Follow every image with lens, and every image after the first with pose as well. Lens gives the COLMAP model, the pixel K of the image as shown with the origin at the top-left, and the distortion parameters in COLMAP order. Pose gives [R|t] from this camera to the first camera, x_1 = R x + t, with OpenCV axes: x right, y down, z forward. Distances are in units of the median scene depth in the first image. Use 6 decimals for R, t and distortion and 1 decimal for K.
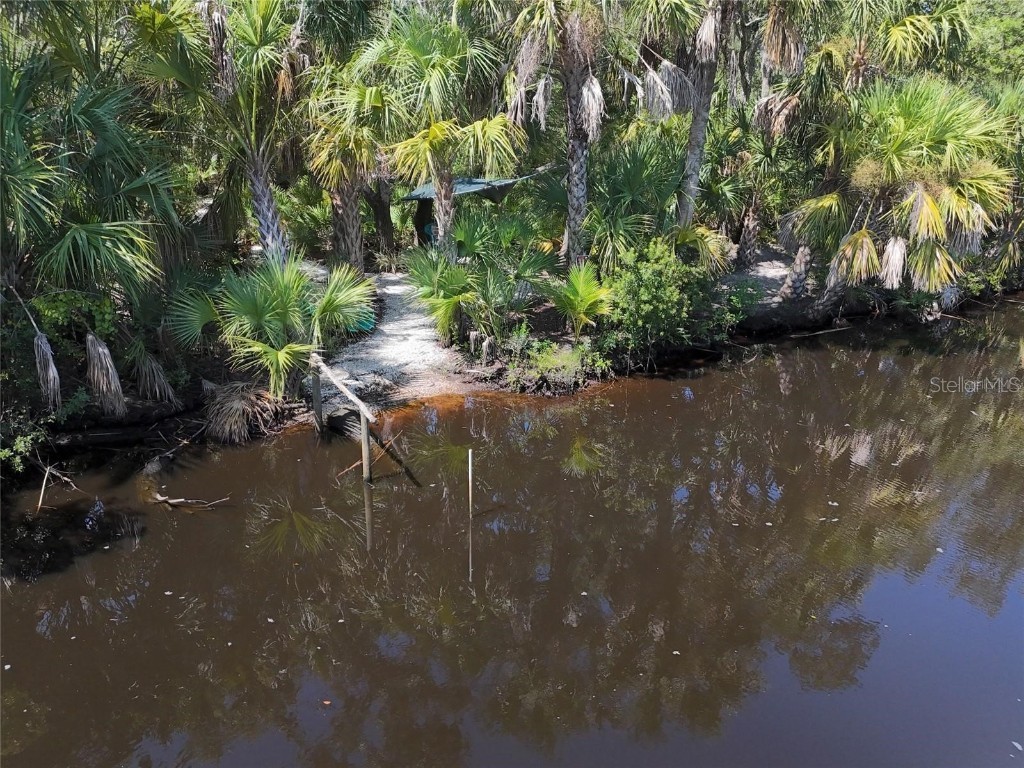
lens RADIAL K [[766.9, 0, 512.0], [0, 766.9, 384.0], [0, 0, 1]] dist [0.084282, -0.091740]
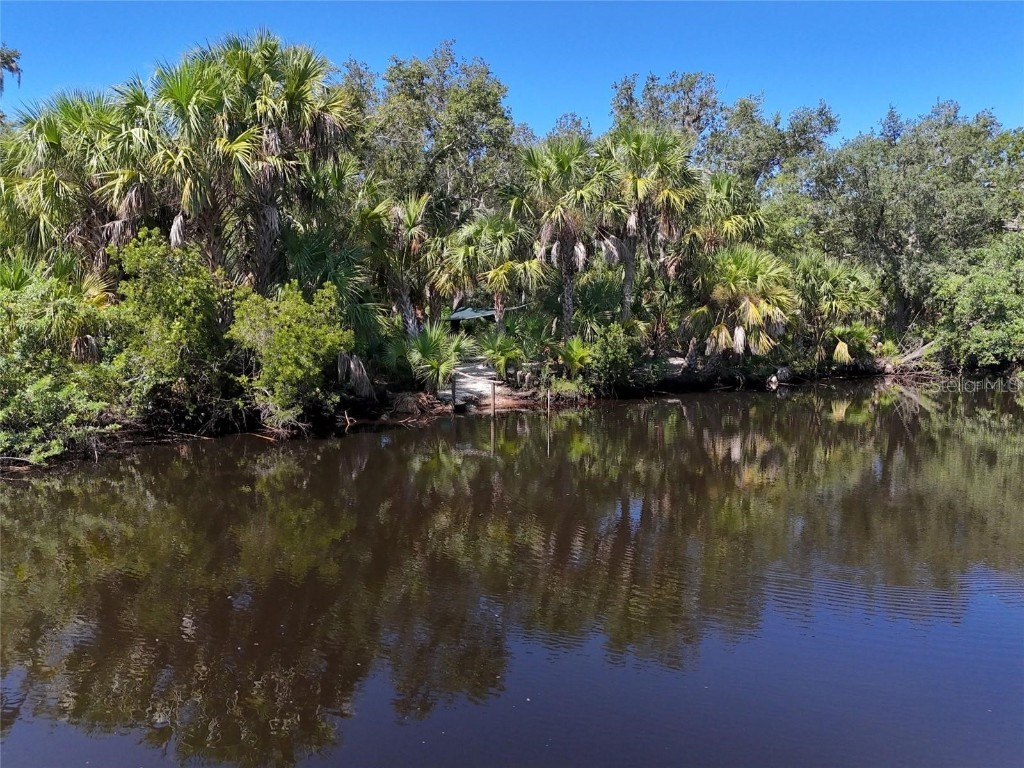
lens RADIAL K [[760.9, 0, 512.0], [0, 760.9, 384.0], [0, 0, 1]] dist [0.092426, -0.097131]
pose [[0.994813, -0.017720, 0.100161, -0.244283], [0.039812, 0.973980, -0.223111, 0.356784], [-0.093601, 0.225942, 0.969633, -0.736522]]
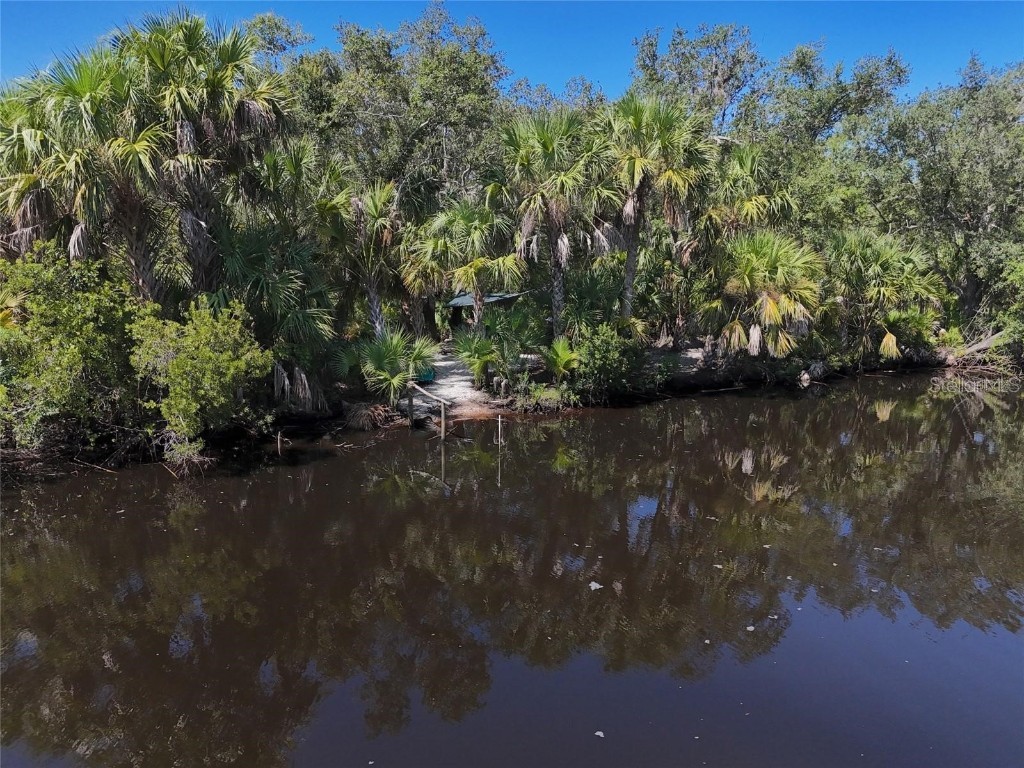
lens RADIAL K [[766.9, 0, 512.0], [0, 766.9, 384.0], [0, 0, 1]] dist [0.084282, -0.091740]
pose [[0.999983, -0.003788, -0.004326, -0.007914], [0.003058, 0.987487, -0.157672, 0.203521], [0.004869, 0.157656, 0.987482, -0.627230]]
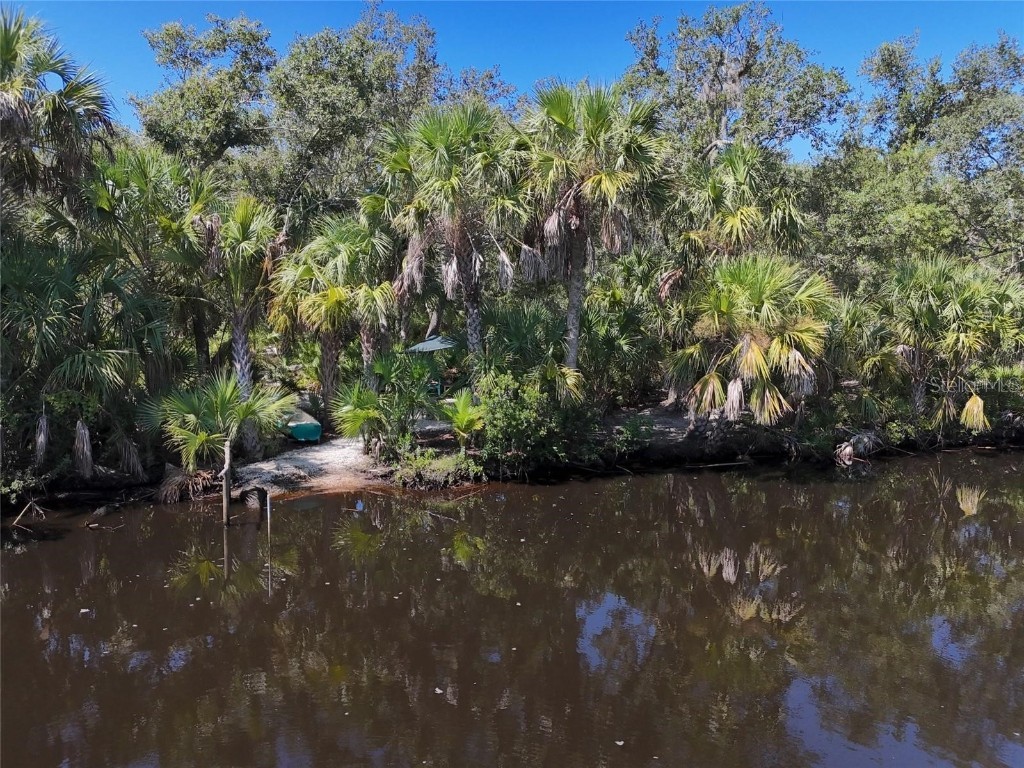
lens RADIAL K [[760.9, 0, 512.0], [0, 760.9, 384.0], [0, 0, 1]] dist [0.092426, -0.097131]
pose [[0.977347, 0.012978, -0.211247, 0.441814], [-0.061050, 0.972979, -0.222677, 0.113018], [0.202649, 0.230530, 0.951730, -0.206889]]
